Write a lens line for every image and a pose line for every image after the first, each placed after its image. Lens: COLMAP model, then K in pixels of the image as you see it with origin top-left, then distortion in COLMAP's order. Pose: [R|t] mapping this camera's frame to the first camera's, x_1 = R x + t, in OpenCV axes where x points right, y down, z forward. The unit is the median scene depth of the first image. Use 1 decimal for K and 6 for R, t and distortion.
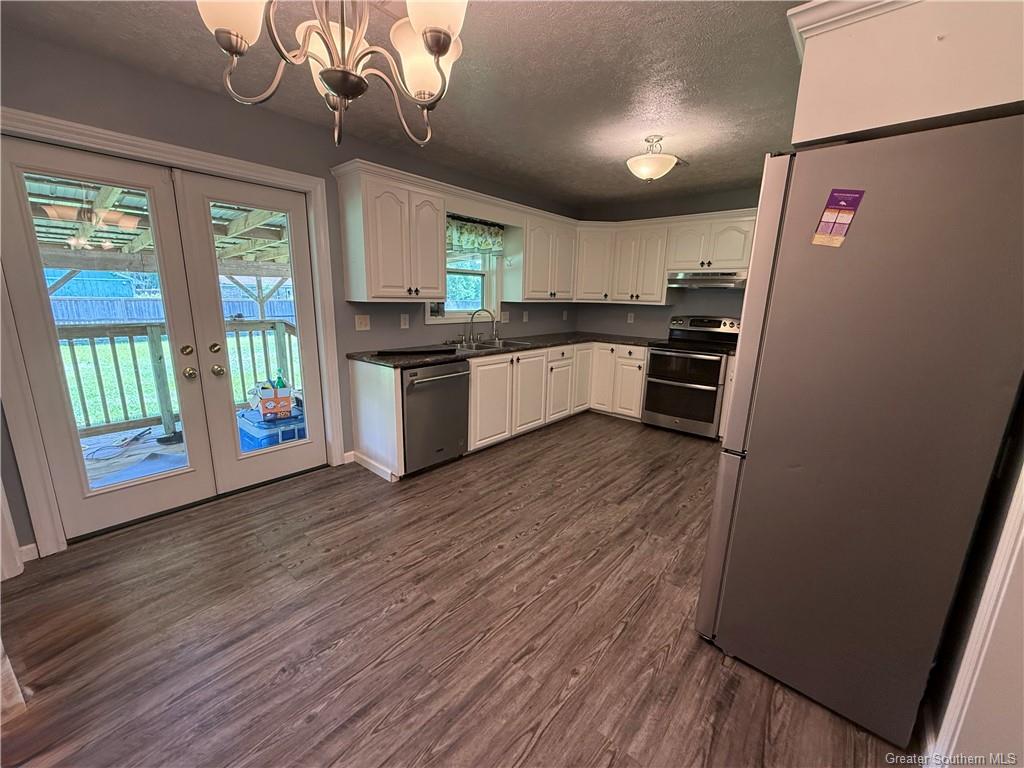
lens RADIAL K [[411.8, 0, 510.3], [0, 411.8, 384.5], [0, 0, 1]] dist [0.003669, 0.000851]
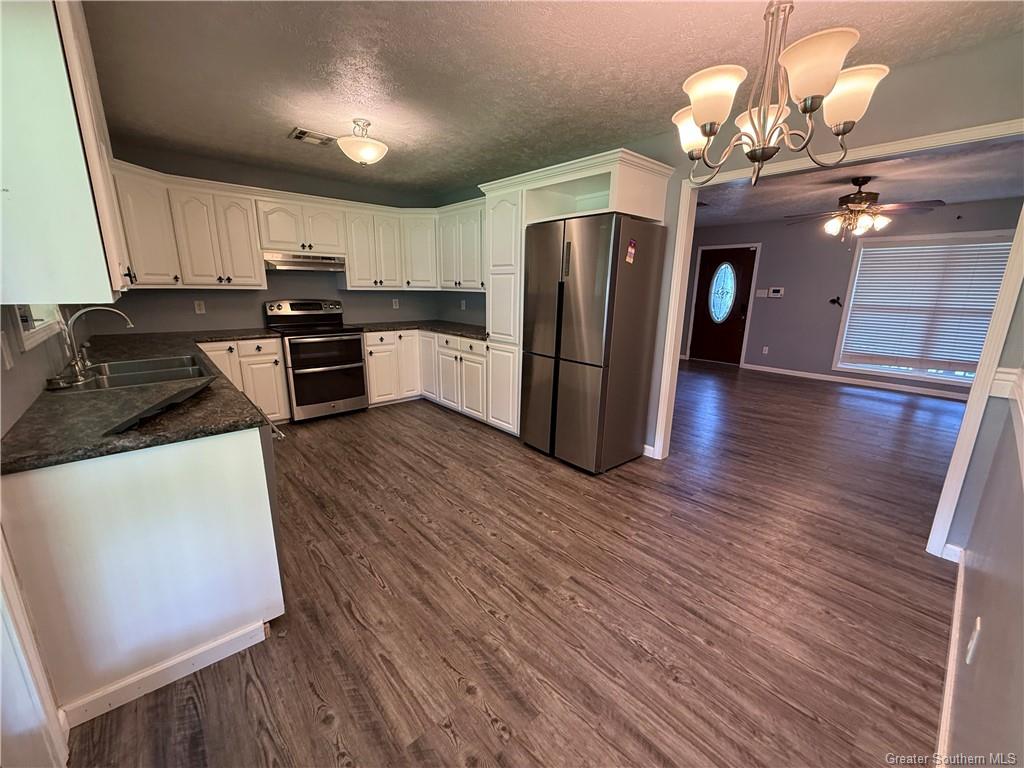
lens RADIAL K [[411.8, 0, 510.3], [0, 411.8, 384.5], [0, 0, 1]] dist [0.003669, 0.000851]
pose [[0.130691, -0.250501, 0.959254, -0.923710], [0.199610, 0.954388, 0.222035, -0.180745], [-0.971121, 0.162459, 0.174733, 0.744824]]
